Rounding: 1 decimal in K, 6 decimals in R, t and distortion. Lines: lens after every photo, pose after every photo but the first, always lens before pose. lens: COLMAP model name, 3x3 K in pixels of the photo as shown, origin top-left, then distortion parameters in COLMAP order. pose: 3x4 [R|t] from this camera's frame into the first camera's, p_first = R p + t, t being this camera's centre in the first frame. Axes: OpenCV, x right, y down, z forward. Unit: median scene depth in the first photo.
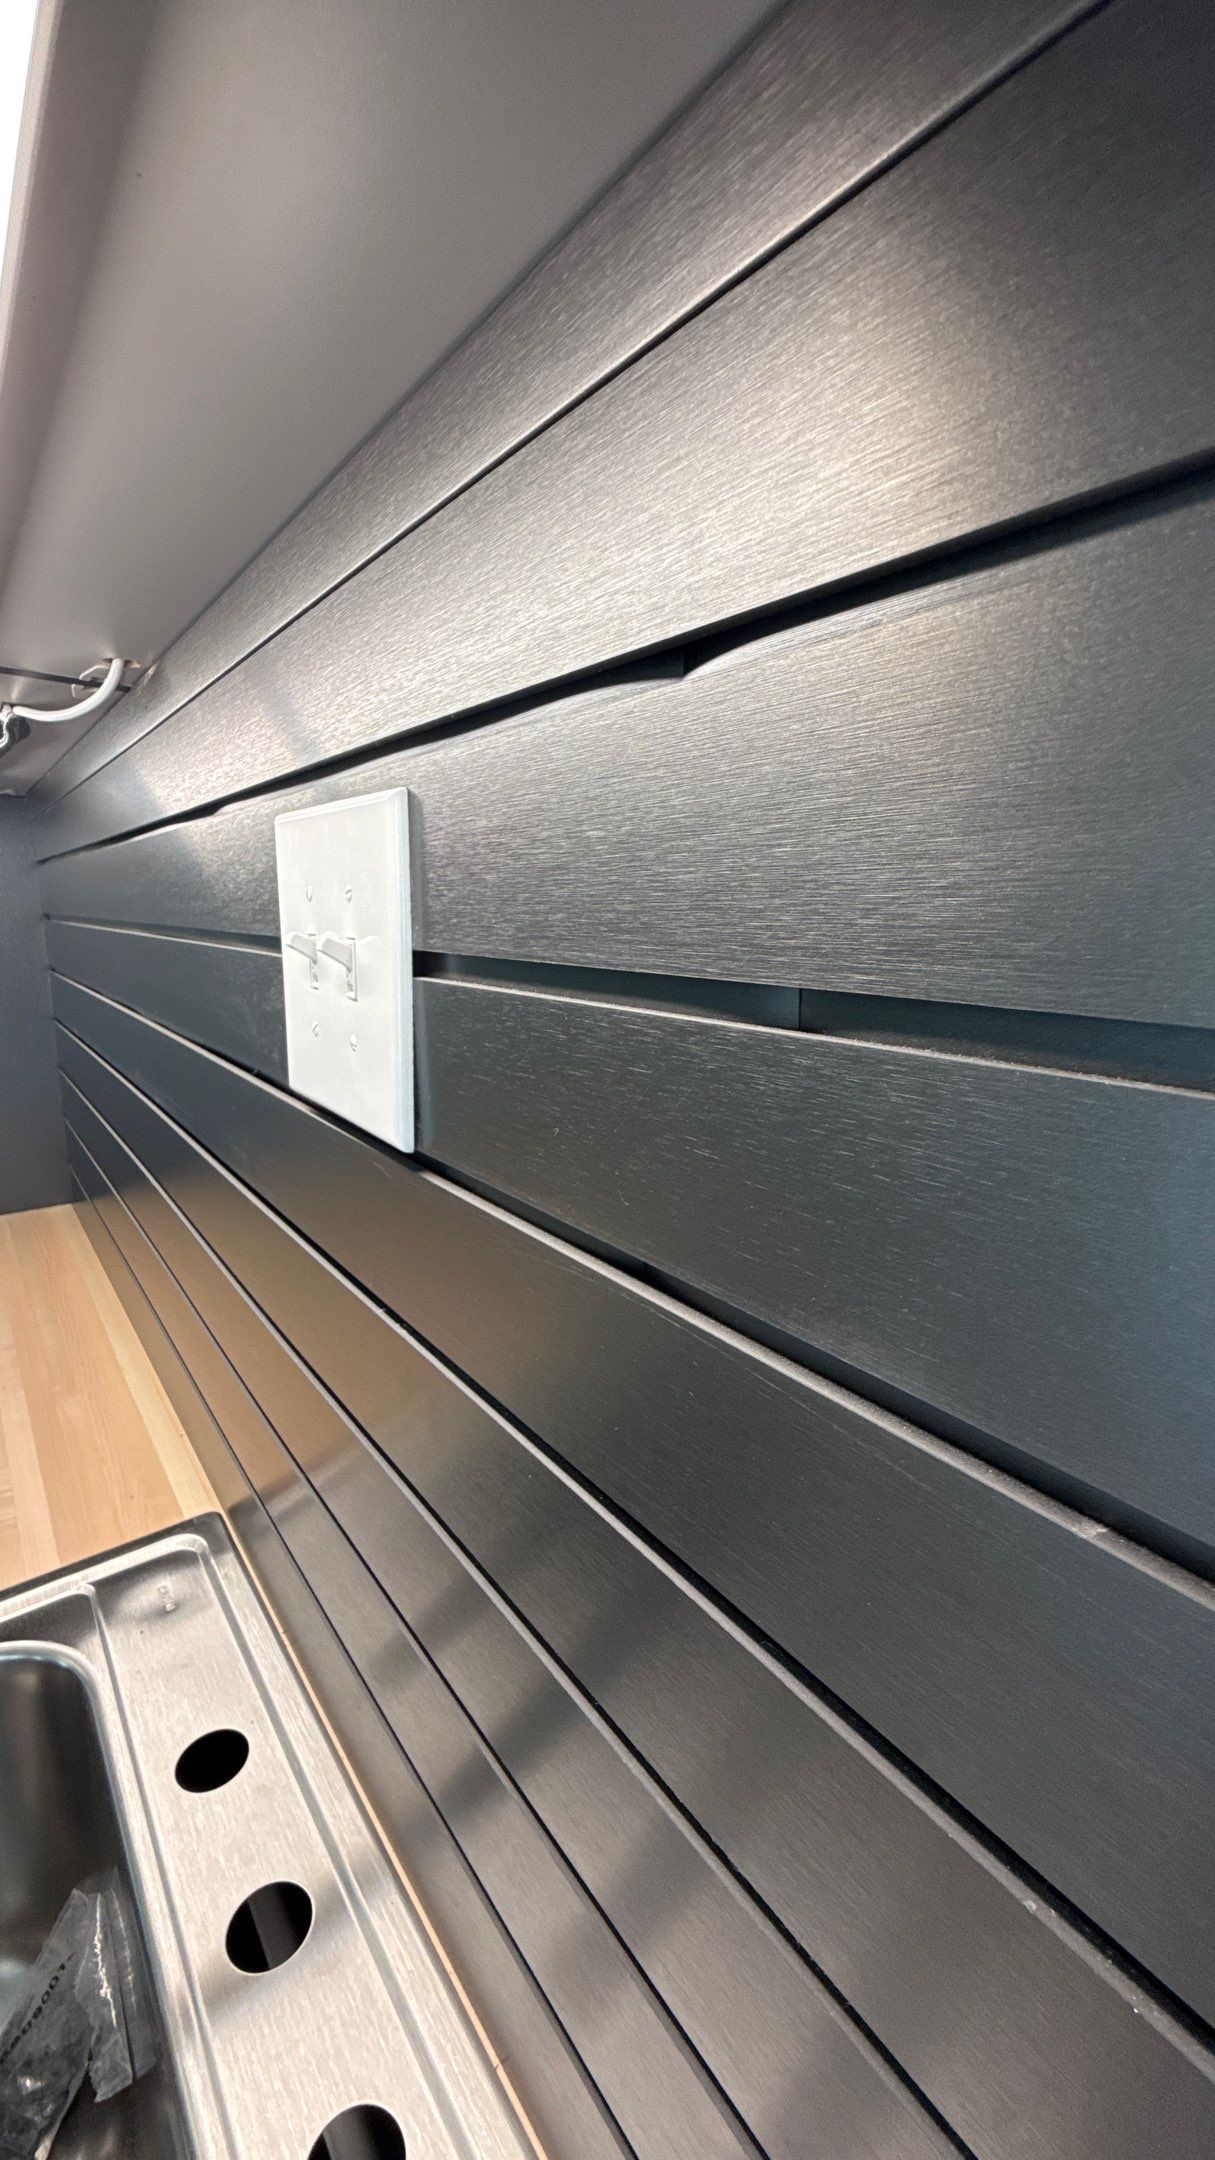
lens RADIAL K [[862.6, 0, 604.2], [0, 862.6, 1080.6], [0, 0, 1]] dist [-0.002278, 0.001622]
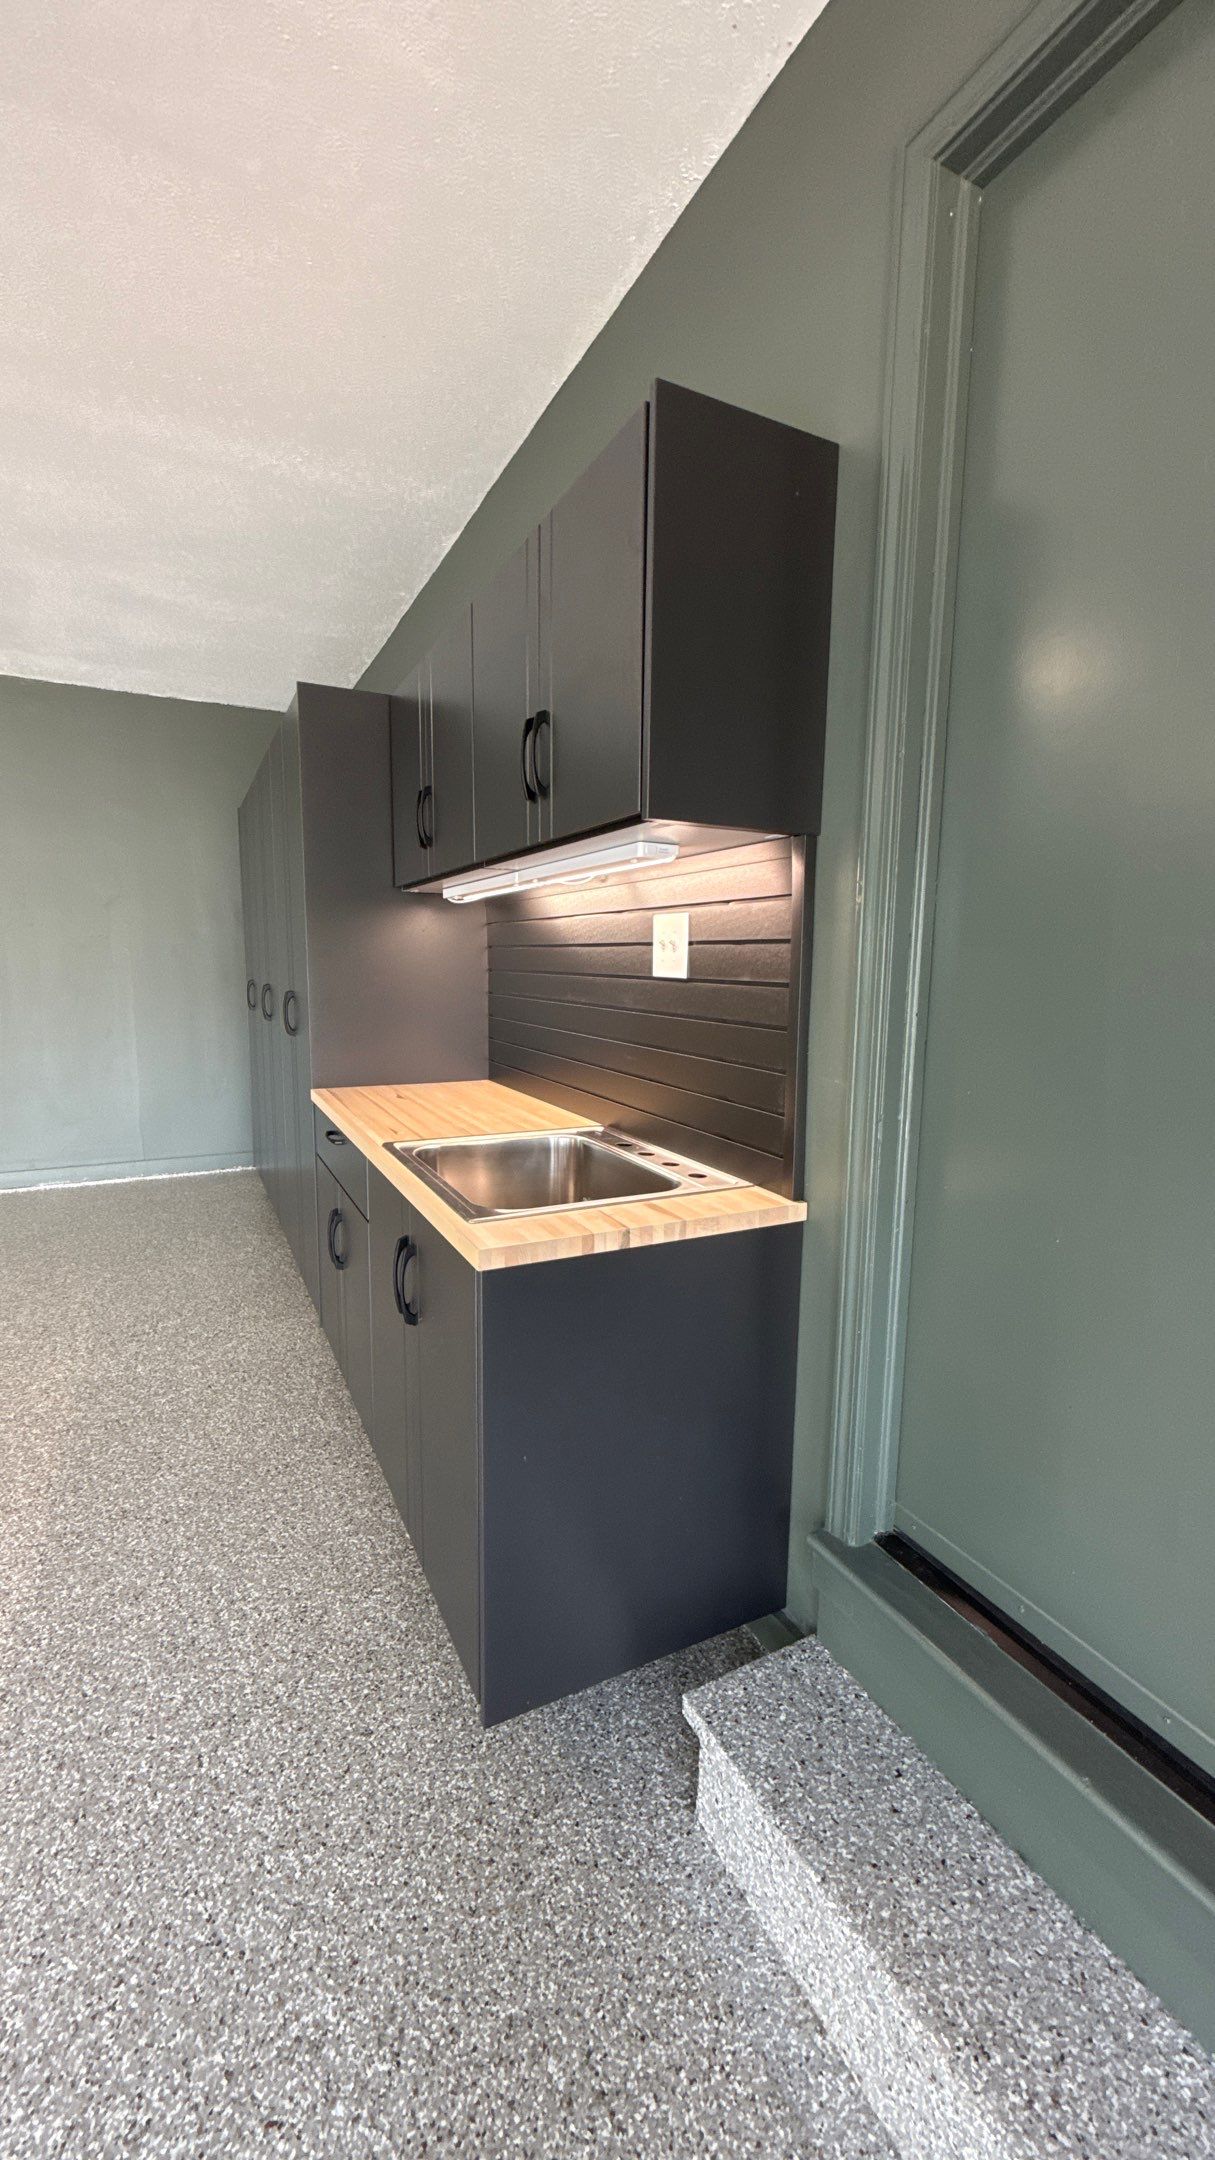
lens RADIAL K [[862.6, 0, 604.2], [0, 862.6, 1080.6], [0, 0, 1]] dist [-0.002278, 0.001622]
pose [[0.981809, 0.020975, -0.188707, 0.312329], [-0.031595, 0.998071, -0.053446, 1.043073], [0.187222, 0.058436, 0.980578, -4.437425]]
